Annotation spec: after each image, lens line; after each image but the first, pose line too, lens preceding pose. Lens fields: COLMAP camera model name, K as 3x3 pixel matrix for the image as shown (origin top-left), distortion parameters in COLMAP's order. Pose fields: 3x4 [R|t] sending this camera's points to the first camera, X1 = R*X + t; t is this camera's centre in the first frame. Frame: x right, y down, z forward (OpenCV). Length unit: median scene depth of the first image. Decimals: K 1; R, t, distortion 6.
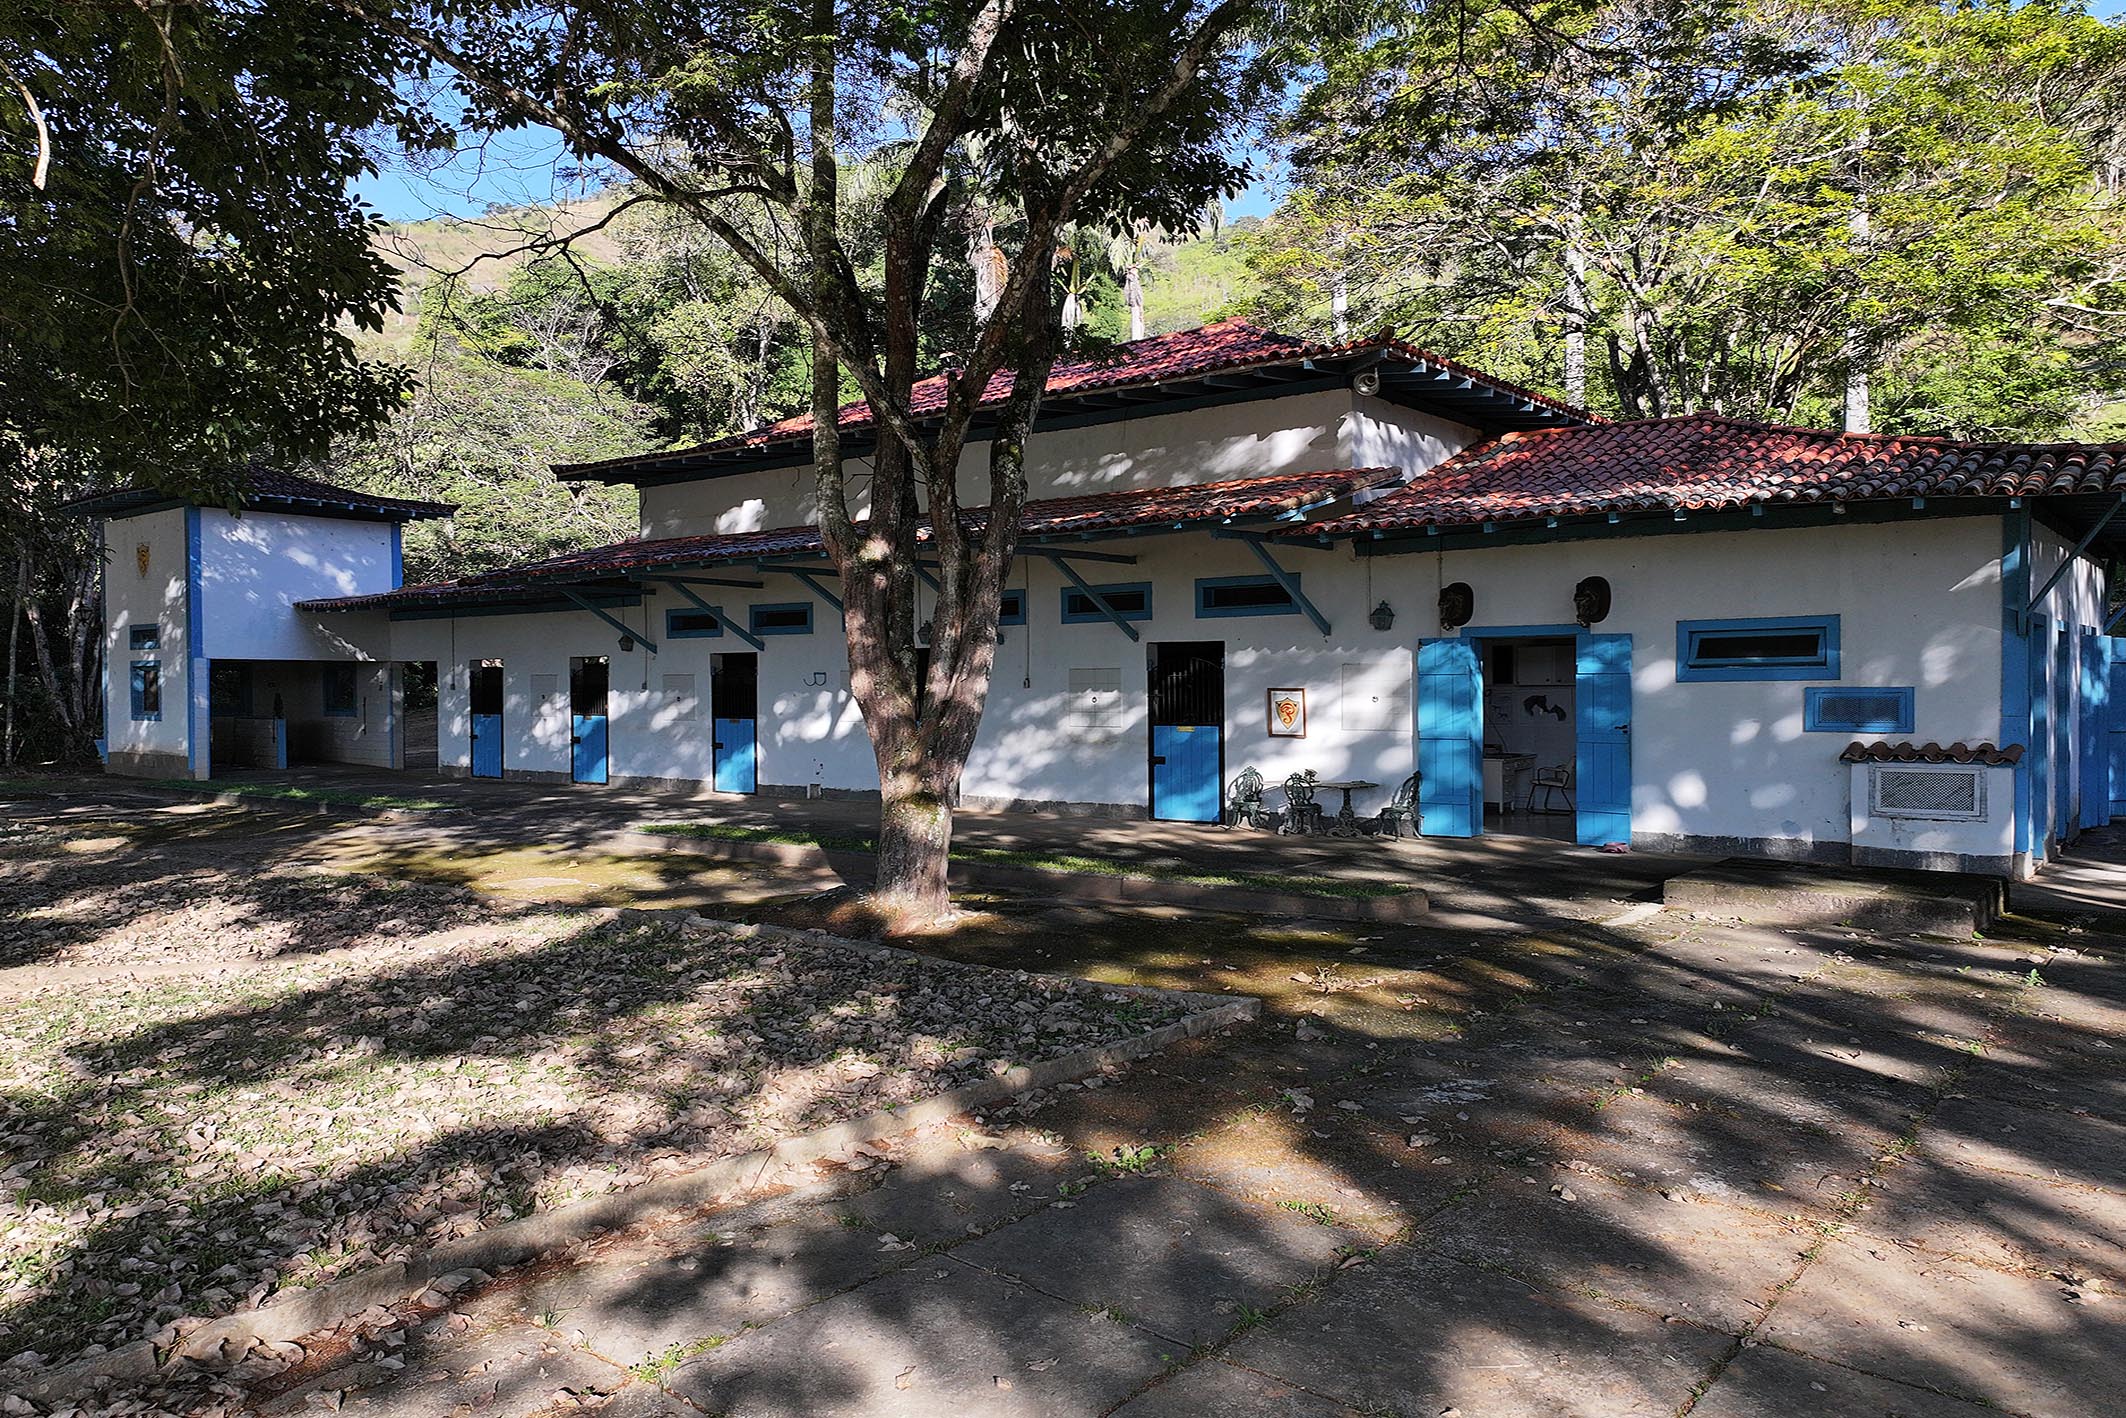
lens RADIAL K [[1504.4, 0, 1063.0], [0, 1504.4, 709.0], [0, 0, 1]] dist [-0.003940, -0.000100]
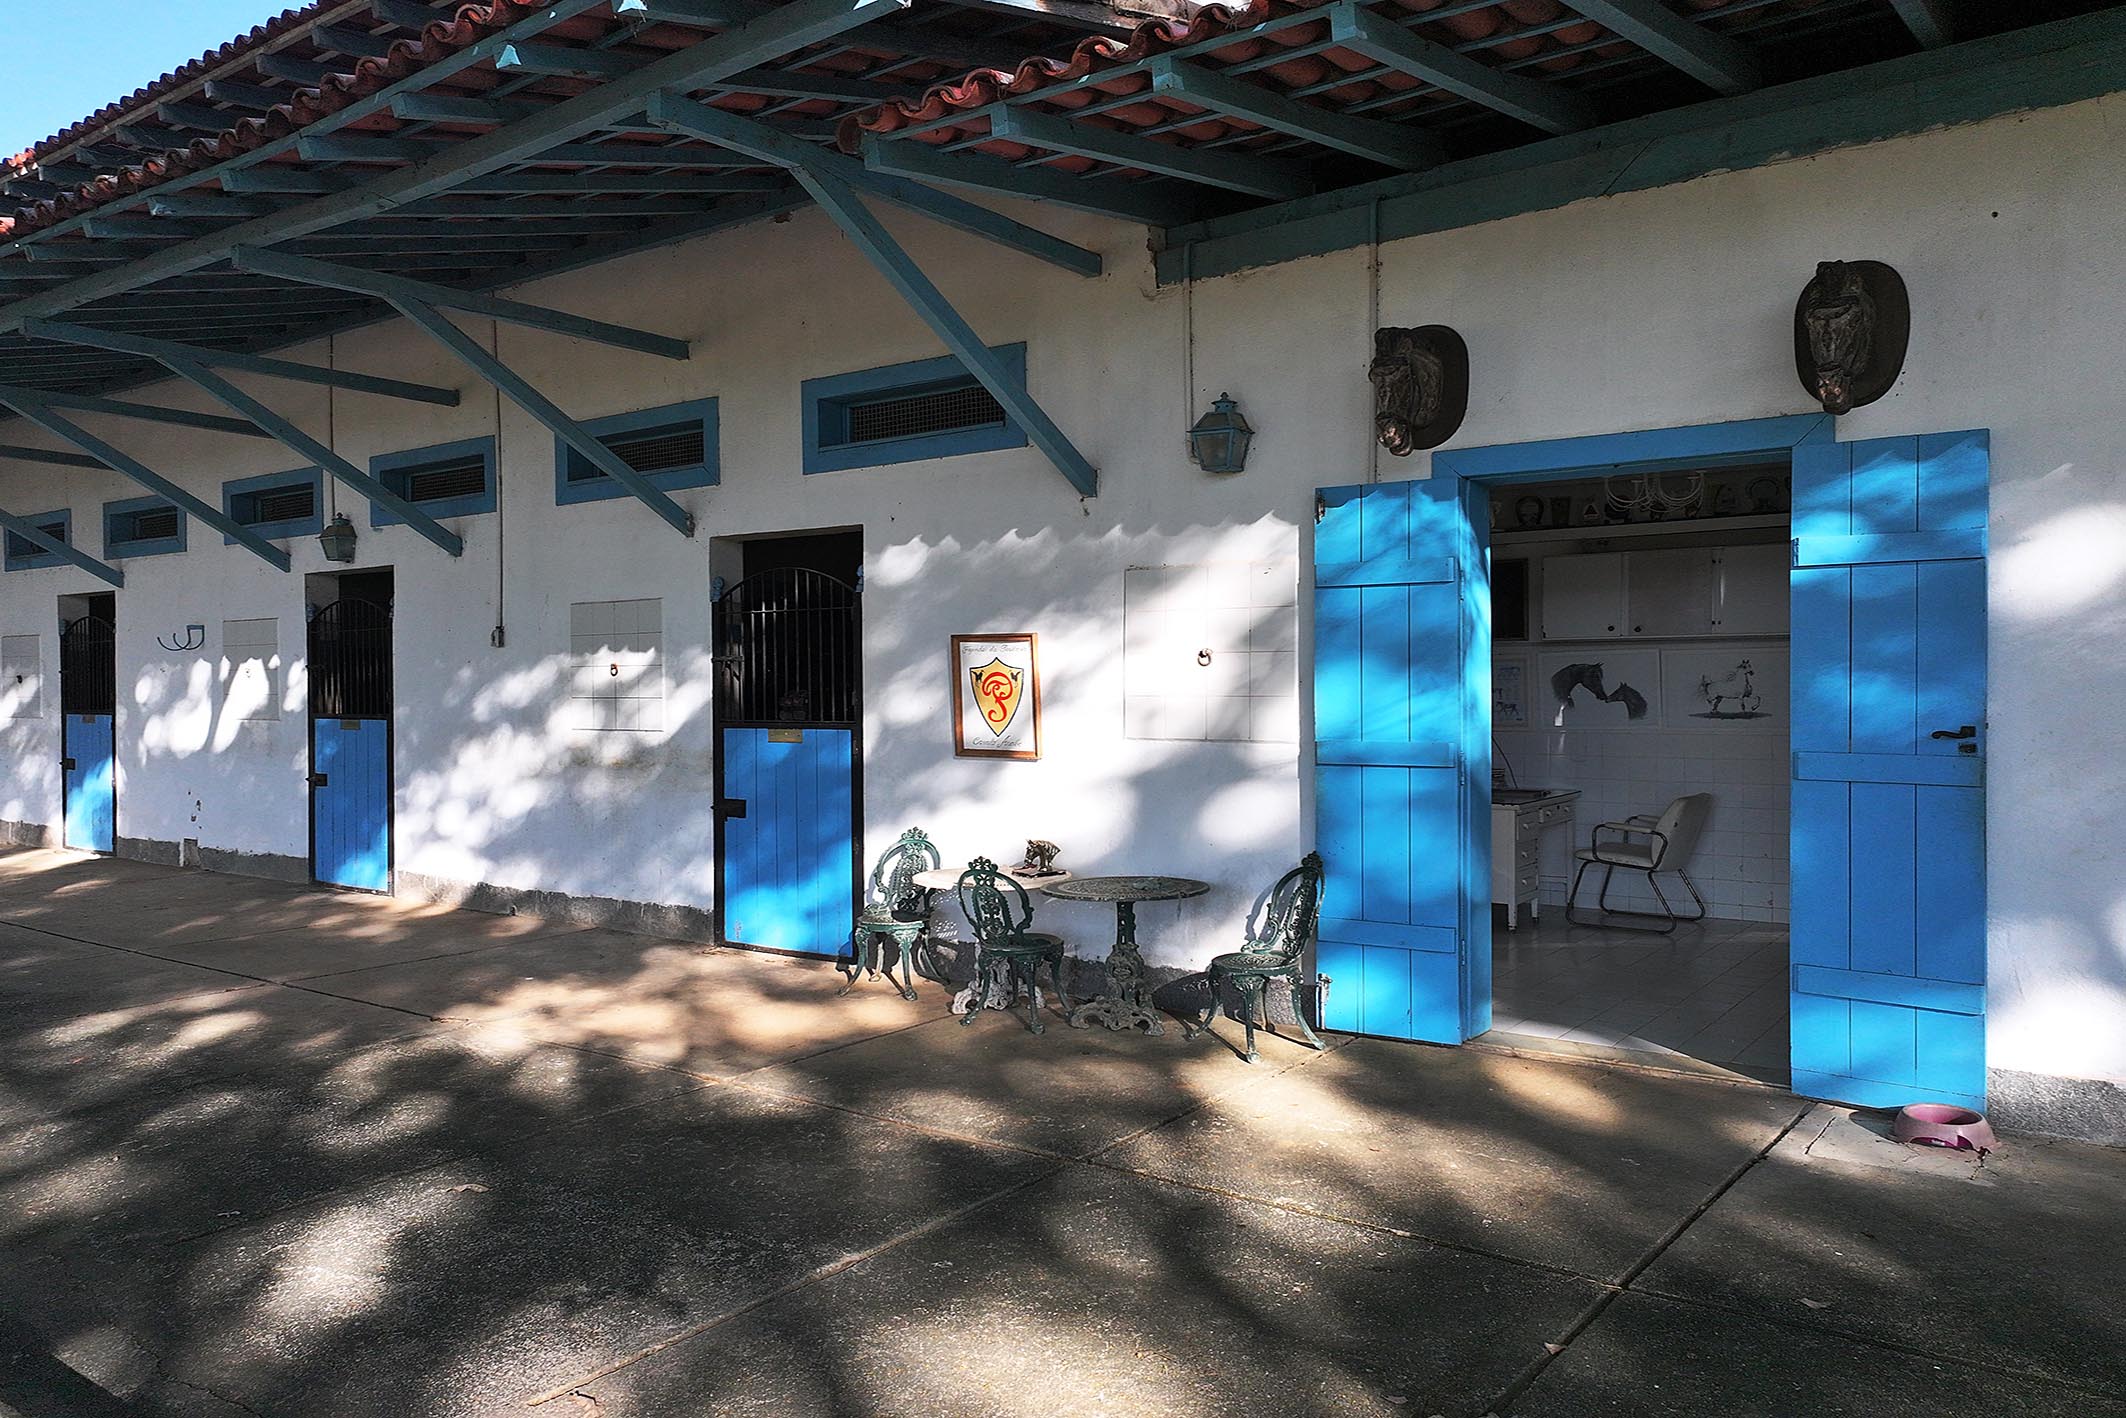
lens RADIAL K [[1478.5, 0, 1063.0], [0, 1478.5, 709.0], [0, 0, 1]] dist [0.004572, -0.000066]
pose [[0.999138, -0.000168, 0.041521, 0.147692], [0.000168, 1.000000, -0.000001, 0.006390], [-0.041521, 0.000008, 0.999138, 0.592512]]
